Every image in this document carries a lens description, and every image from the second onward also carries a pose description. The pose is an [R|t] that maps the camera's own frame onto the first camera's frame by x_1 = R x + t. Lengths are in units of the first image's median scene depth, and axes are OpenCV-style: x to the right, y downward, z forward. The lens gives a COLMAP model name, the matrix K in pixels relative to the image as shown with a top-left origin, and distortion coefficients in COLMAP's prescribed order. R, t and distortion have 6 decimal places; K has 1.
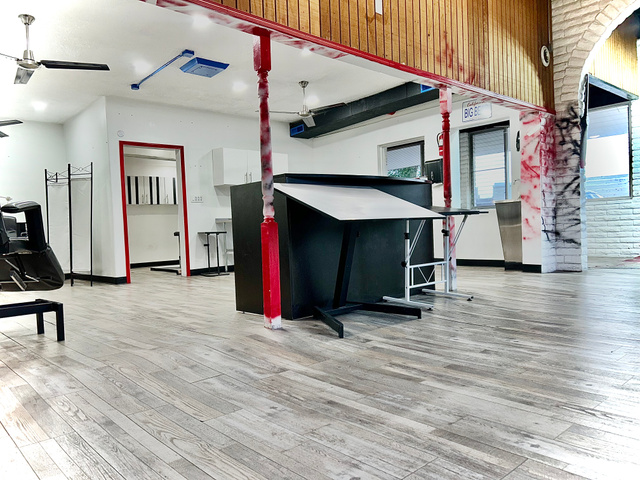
lens RADIAL K [[482.9, 0, 320.0], [0, 482.9, 240.0], [0, 0, 1]] dist [0.053642, -0.047674]
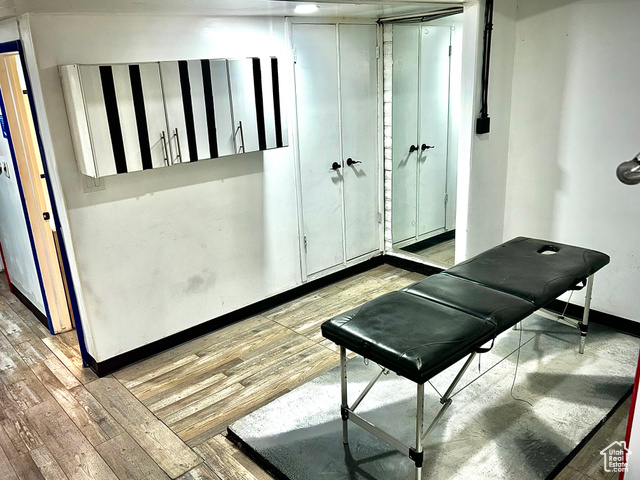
lens RADIAL K [[534.8, 0, 320.0], [0, 534.8, 240.0], [0, 0, 1]] dist [0.065188, -0.099058]
pose [[0.999930, -0.008850, -0.007842, -0.348064], [0.010684, 0.960390, 0.278456, -0.151779], [0.005067, -0.278520, 0.960417, 0.877064]]
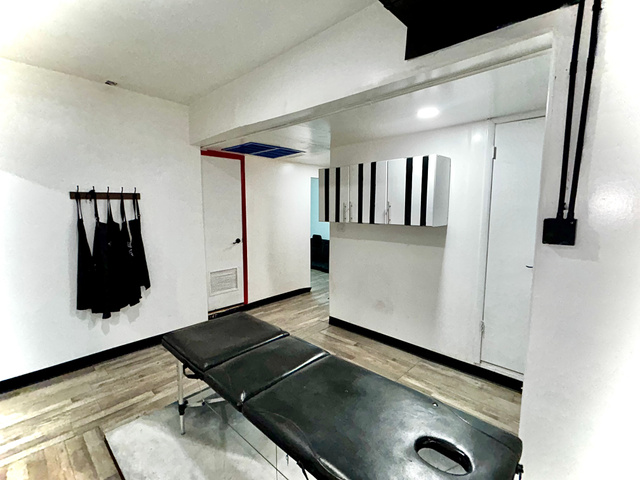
lens RADIAL K [[302.4, 0, 320.0], [0, 302.4, 240.0], [0, 0, 1]] dist [0.001787, 0.000269]
pose [[0.072848, 0.155202, -0.985193, -0.071575], [-0.030828, 0.987696, 0.153316, -0.131462], [0.996866, 0.019203, 0.076737, 1.213962]]
